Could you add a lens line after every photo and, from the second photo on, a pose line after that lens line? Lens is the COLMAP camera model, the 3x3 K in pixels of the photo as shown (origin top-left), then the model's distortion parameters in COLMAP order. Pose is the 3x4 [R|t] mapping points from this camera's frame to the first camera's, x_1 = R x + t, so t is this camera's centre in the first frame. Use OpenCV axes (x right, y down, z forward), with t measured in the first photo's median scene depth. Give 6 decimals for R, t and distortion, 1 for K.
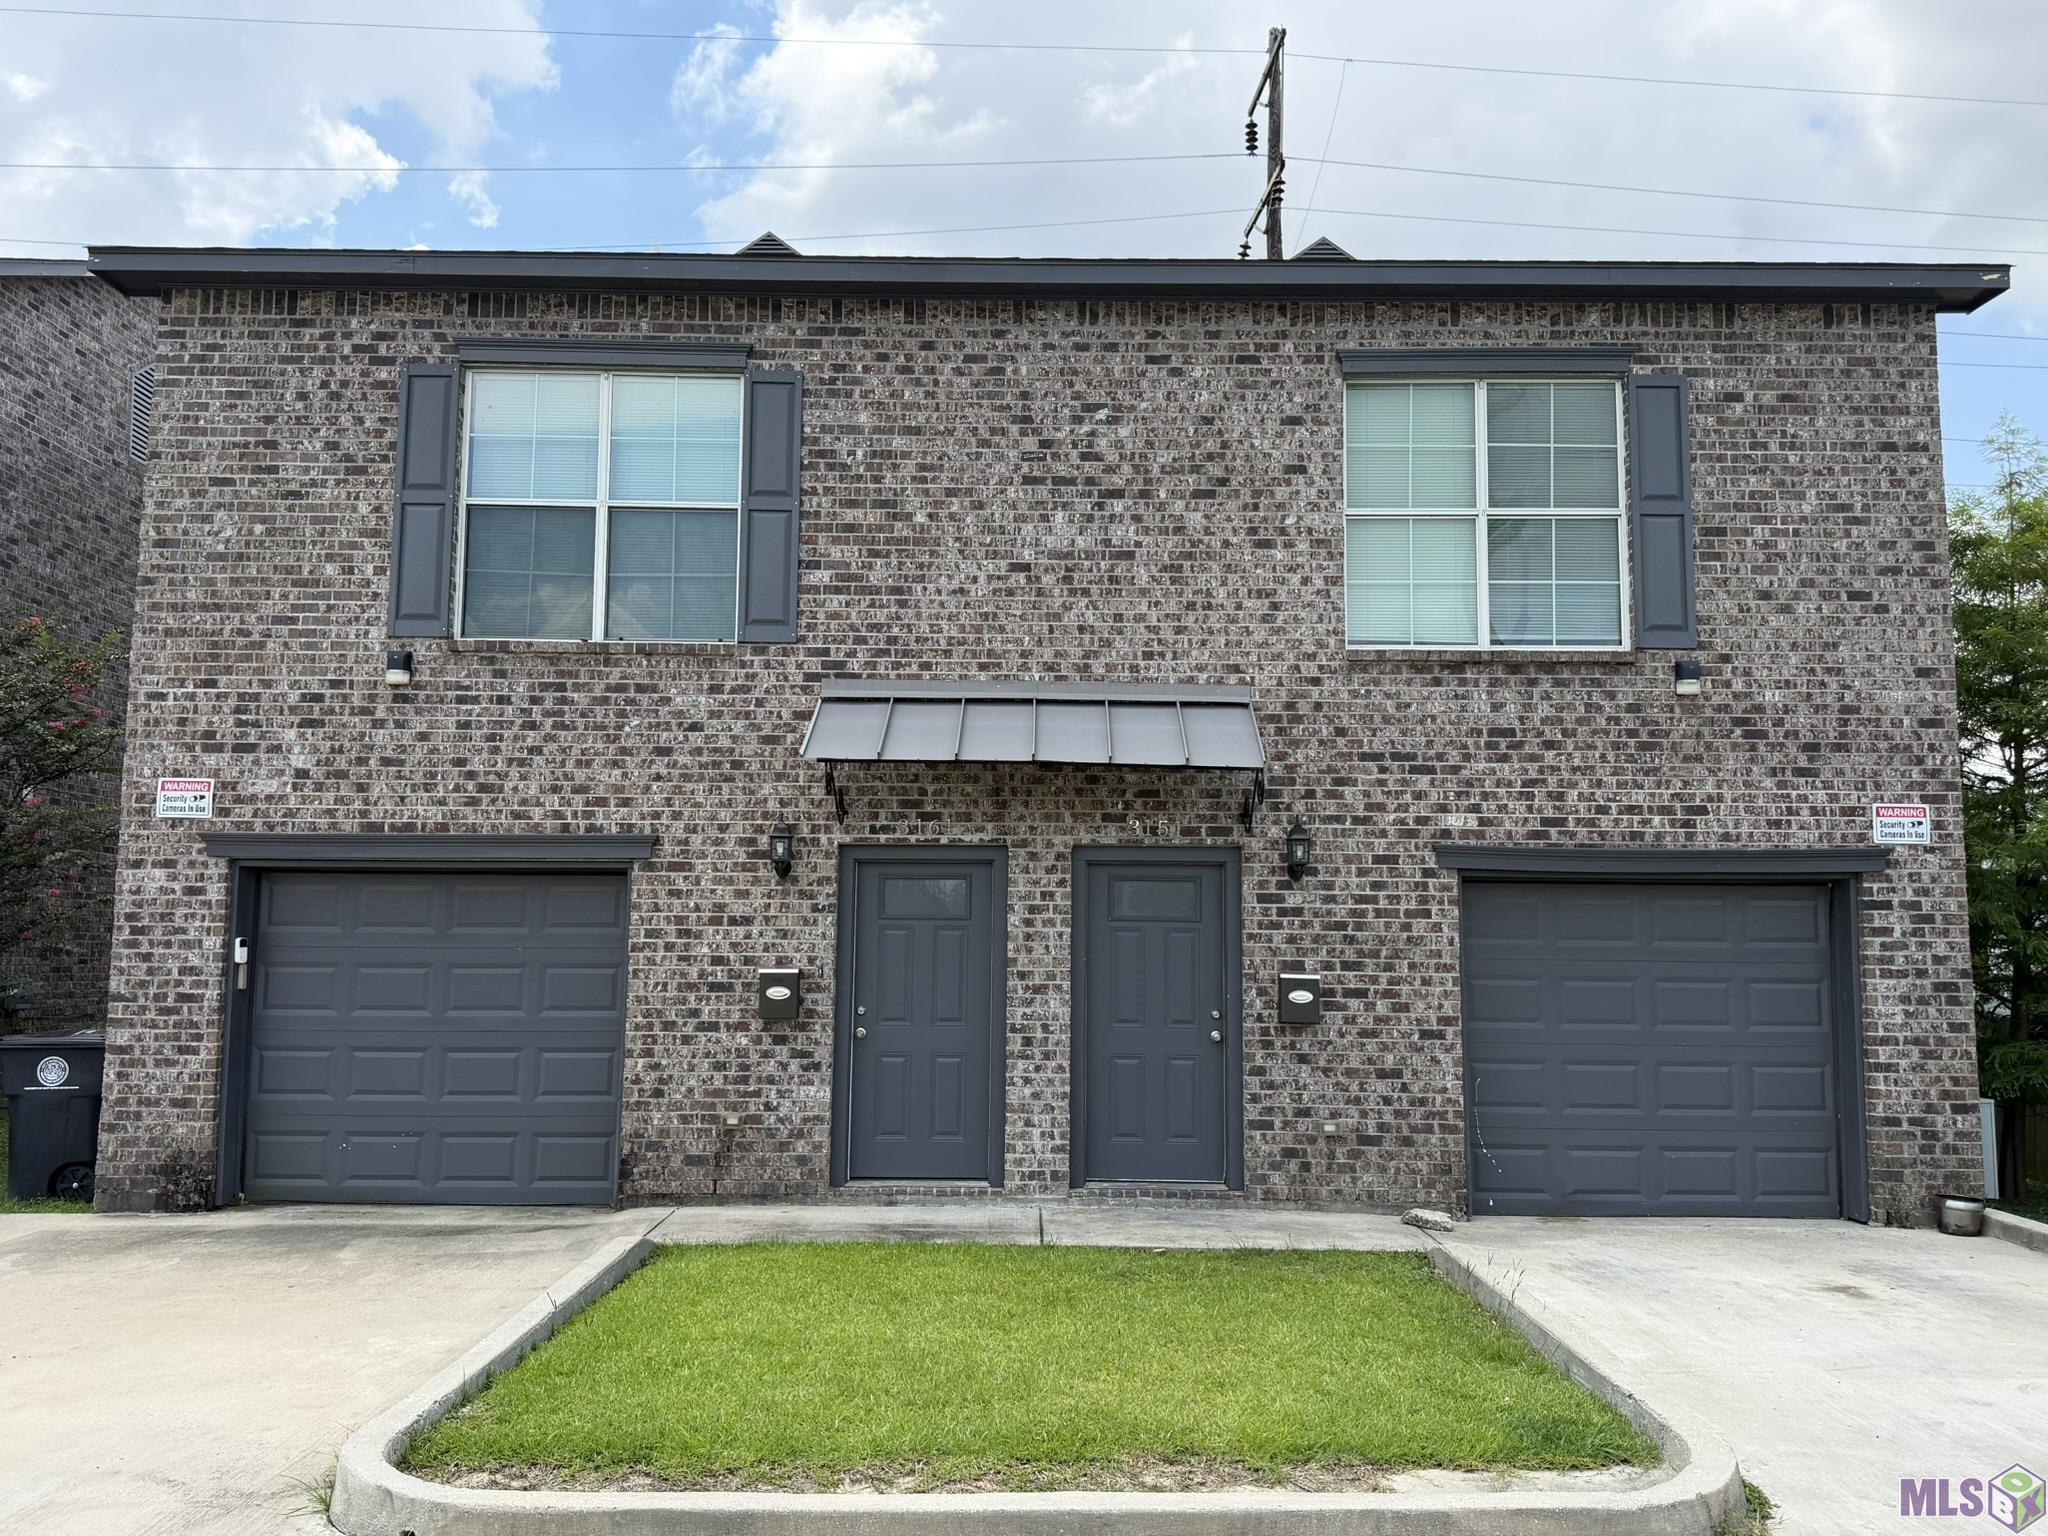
lens RADIAL K [[1927.7, 0, 1025.1], [0, 1927.7, 768.0], [0, 0, 1]] dist [-0.005594, 0.000000]
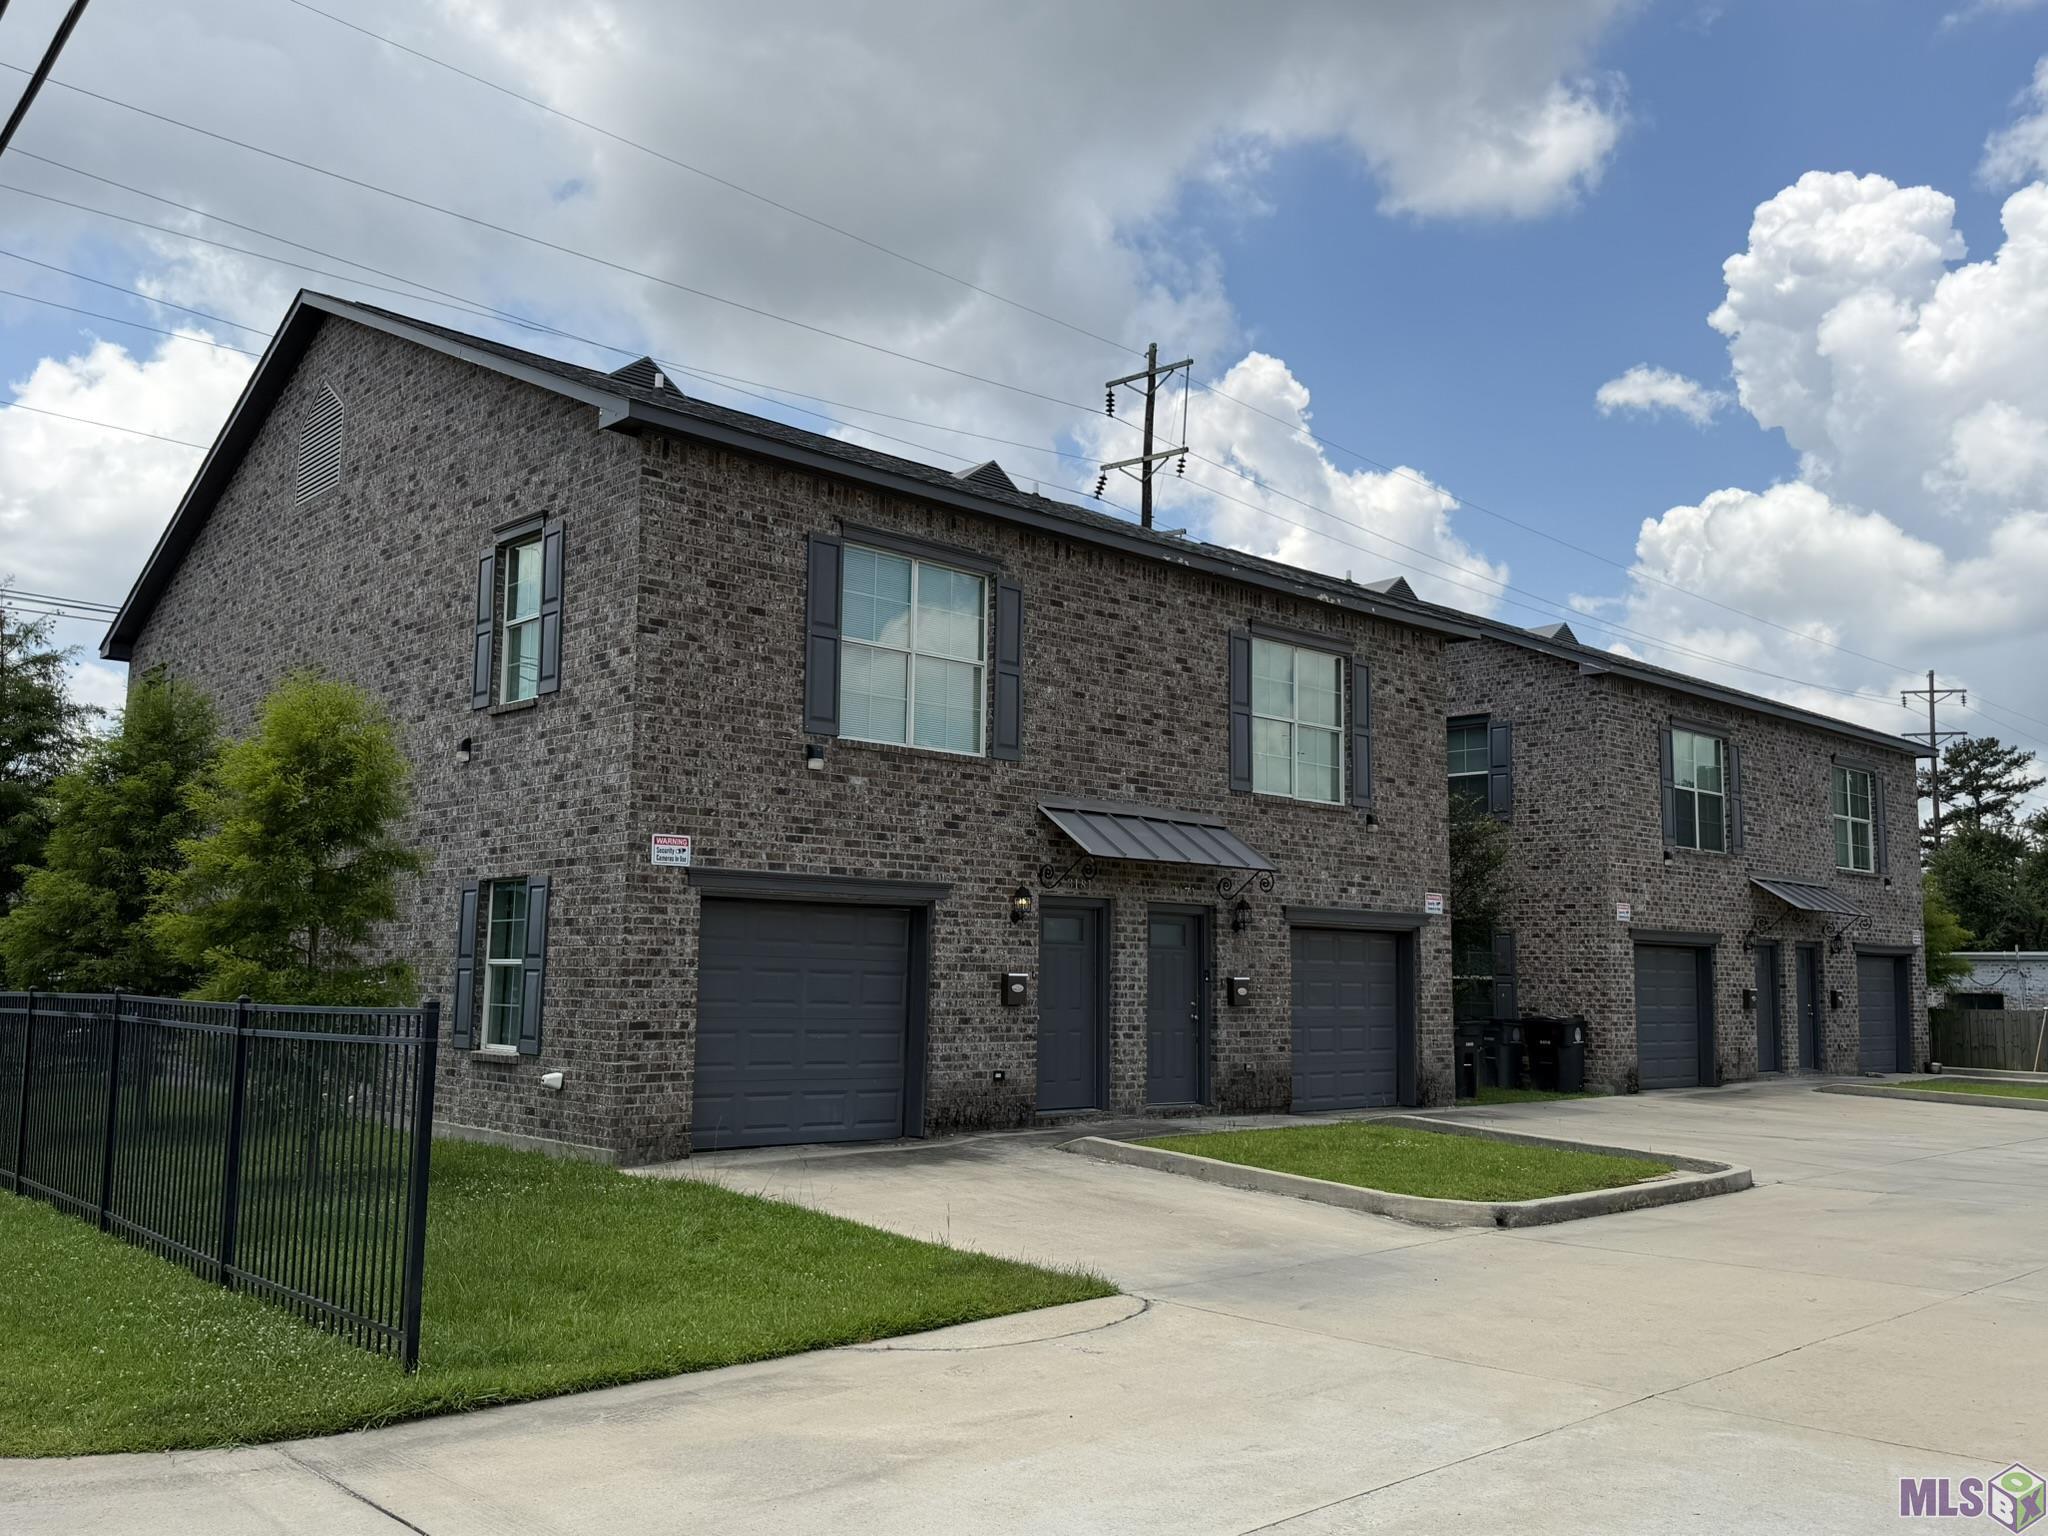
lens RADIAL K [[1659.2, 0, 1030.3], [0, 1659.2, 785.3], [0, 0, 1]] dist [0.088049, -0.116132]
pose [[0.739786, 0.079919, 0.668080, -1.014049], [-0.080951, 0.996280, -0.029540, -0.007943], [-0.667955, -0.032229, 0.743503, 0.006773]]
